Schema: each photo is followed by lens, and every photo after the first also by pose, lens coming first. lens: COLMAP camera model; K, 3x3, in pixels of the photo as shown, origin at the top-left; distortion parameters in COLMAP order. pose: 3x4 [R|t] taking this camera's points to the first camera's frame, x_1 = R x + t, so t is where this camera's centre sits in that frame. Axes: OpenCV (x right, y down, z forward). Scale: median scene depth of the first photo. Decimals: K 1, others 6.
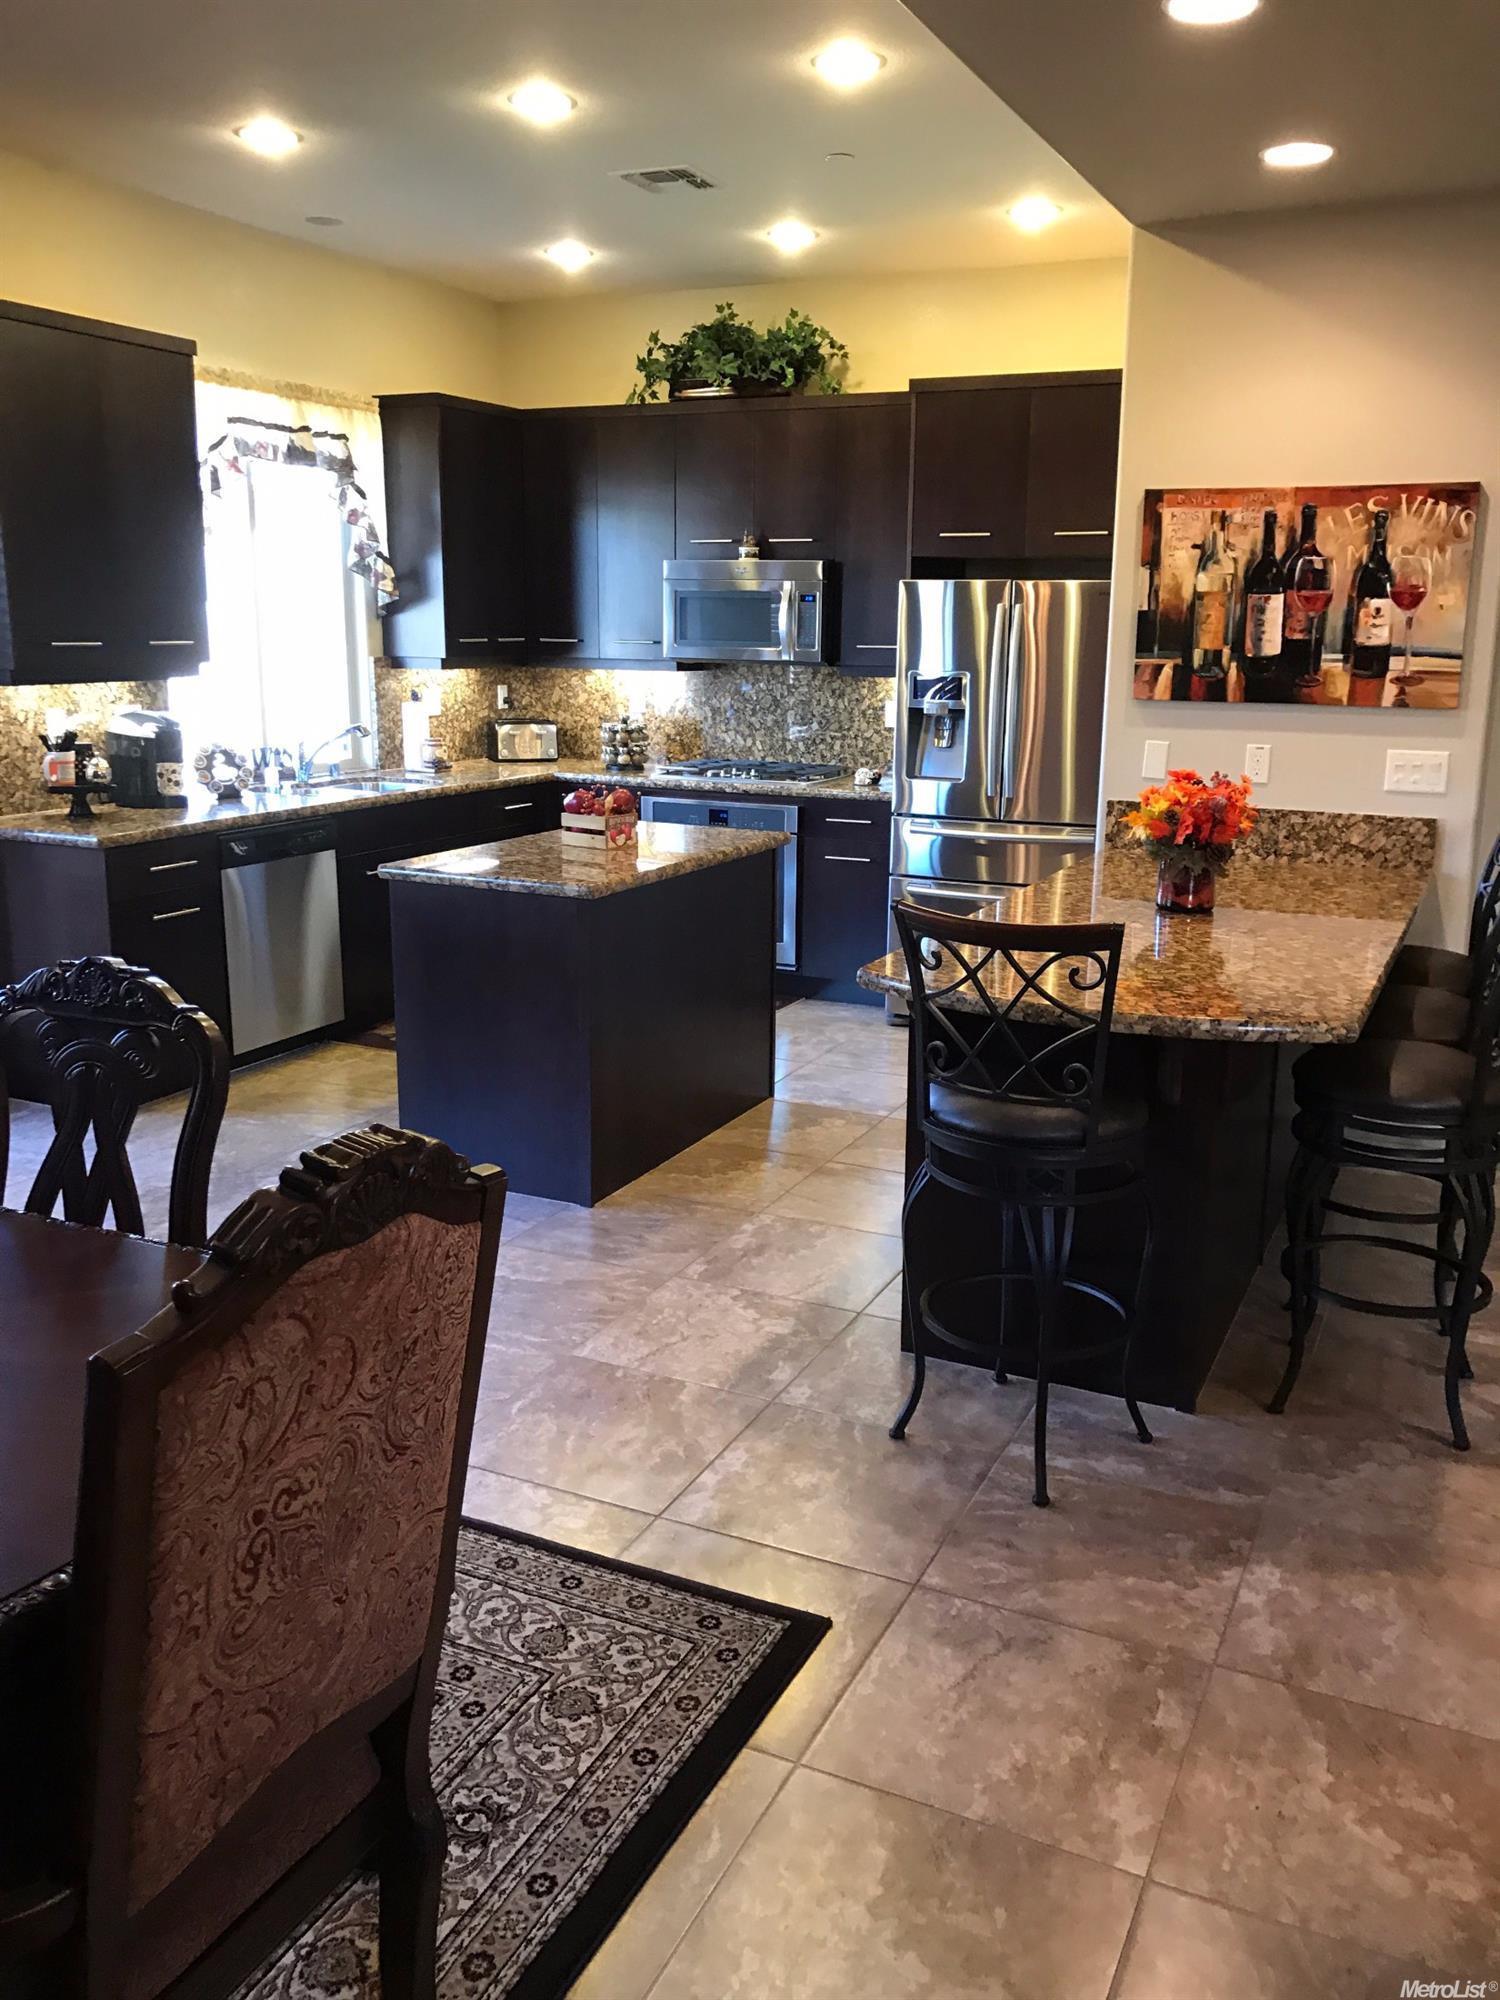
lens RADIAL K [[1639.6, 0, 751.0], [0, 1639.6, 1005.0], [0, 0, 1]] dist [0.005652, -0.000735]
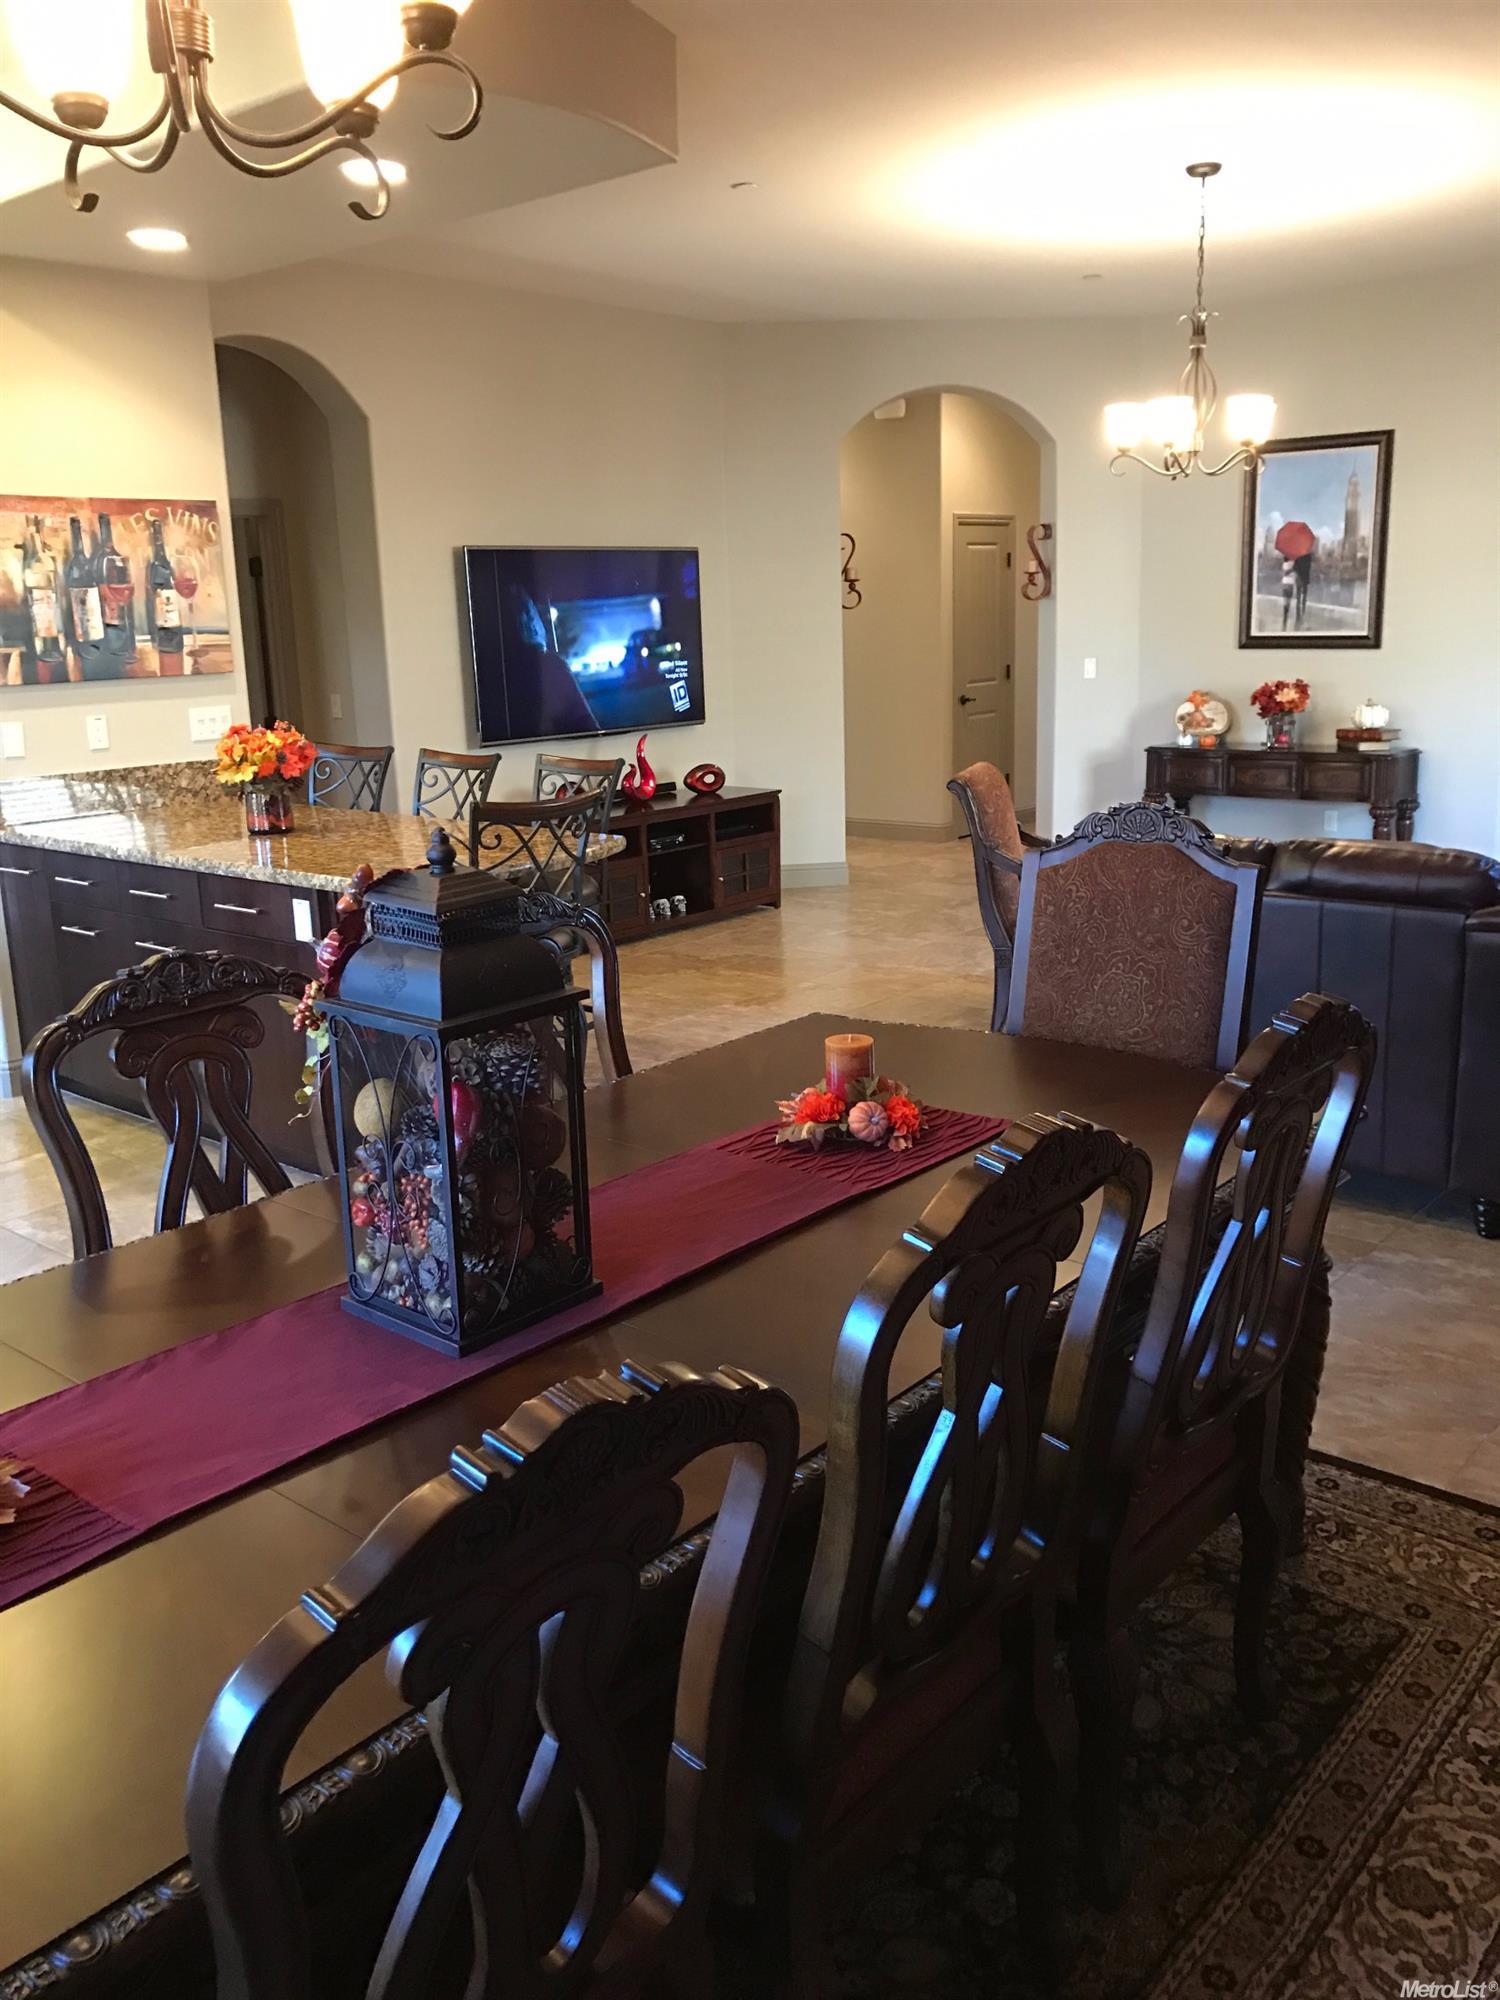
lens RADIAL K [[1639.6, 0, 750.0], [0, 1639.6, 995.8], [0, 0, 1]] dist [0.005652, -0.000735]
pose [[0.264367, -0.244848, 0.932824, -0.740075], [0.255246, 0.950509, 0.177152, -0.059818], [-0.930032, 0.191267, 0.313779, 0.246247]]
